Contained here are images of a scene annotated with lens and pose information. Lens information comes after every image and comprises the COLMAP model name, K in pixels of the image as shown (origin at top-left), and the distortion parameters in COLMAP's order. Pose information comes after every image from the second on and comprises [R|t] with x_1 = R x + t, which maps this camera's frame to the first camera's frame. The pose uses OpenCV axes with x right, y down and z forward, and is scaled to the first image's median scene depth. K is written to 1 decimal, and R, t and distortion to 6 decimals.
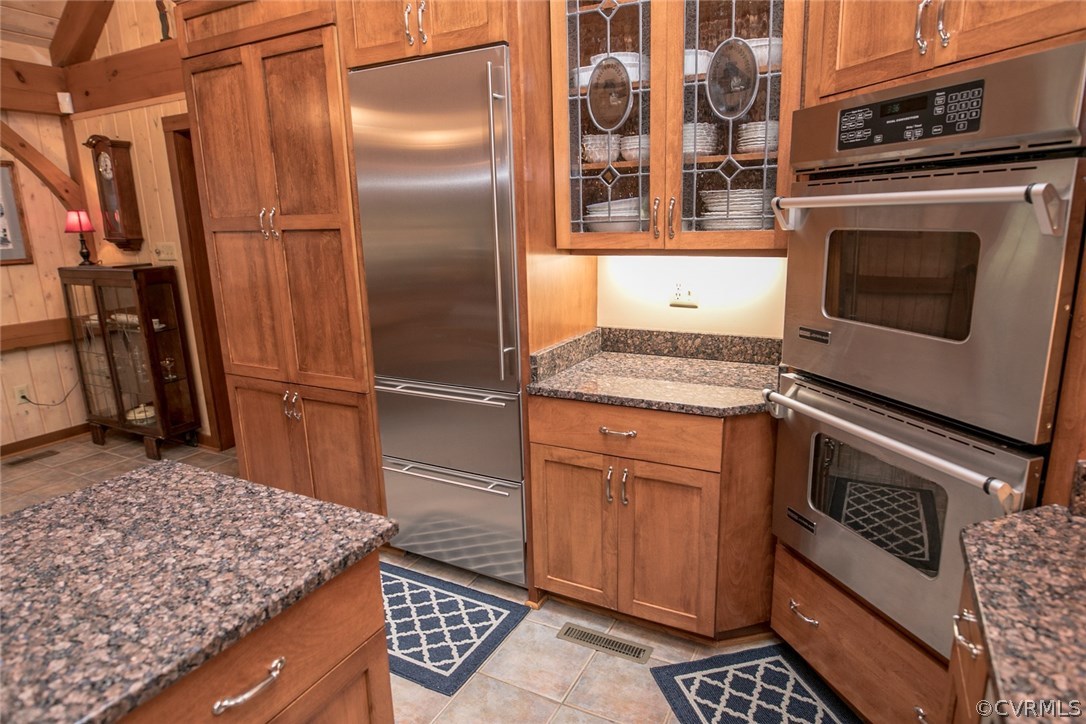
lens RADIAL K [[625.0, 0, 544.7], [0, 625.0, 360.9], [0, 0, 1]] dist [-0.019904, -0.001156]
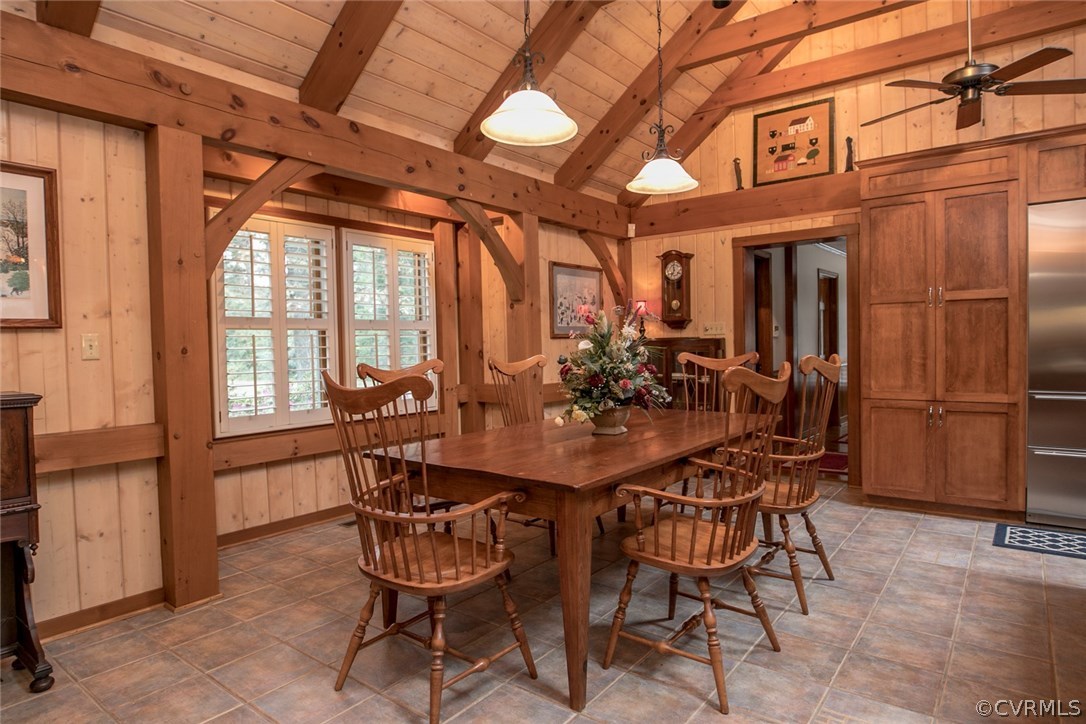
lens RADIAL K [[625.0, 0, 544.7], [0, 625.0, 360.9], [0, 0, 1]] dist [-0.019904, -0.001156]
pose [[0.984935, 0.007568, -0.172757, -0.757743], [-0.040389, 0.981477, -0.187275, 0.181598], [0.168140, 0.191432, 0.966997, -0.436466]]
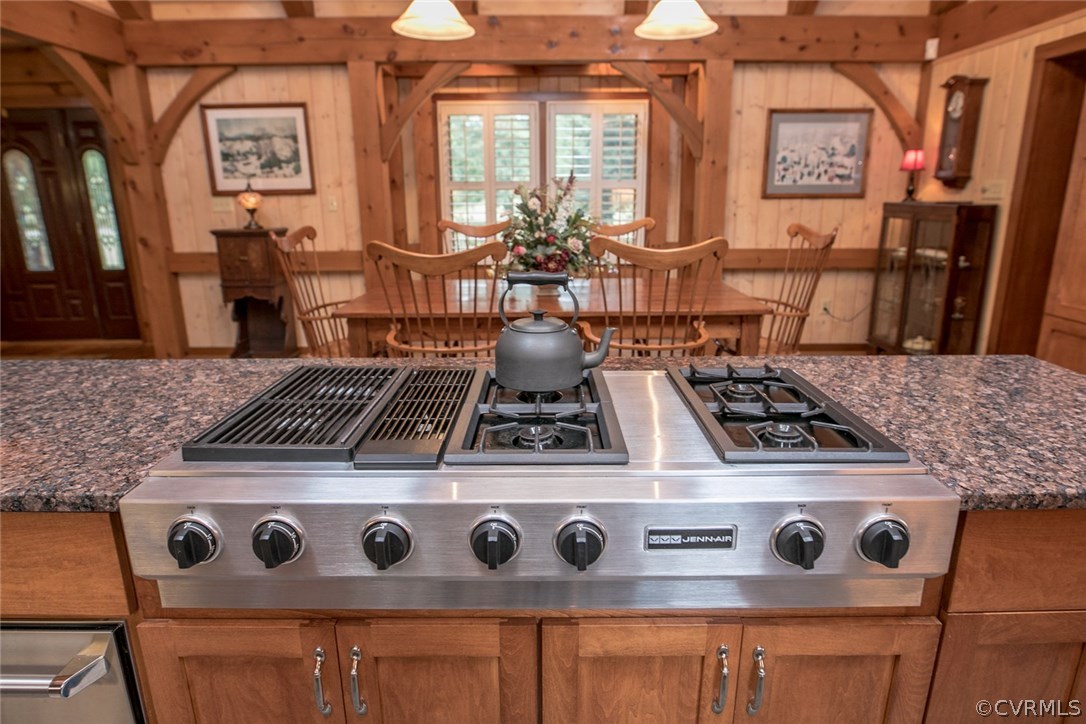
lens RADIAL K [[625.0, 0, 544.7], [0, 625.0, 360.9], [0, 0, 1]] dist [-0.019904, -0.001156]
pose [[0.465640, 0.248659, -0.849322, -0.043155], [-0.199556, 0.964499, 0.172973, 0.059251], [0.862182, 0.088944, 0.498730, -0.080677]]
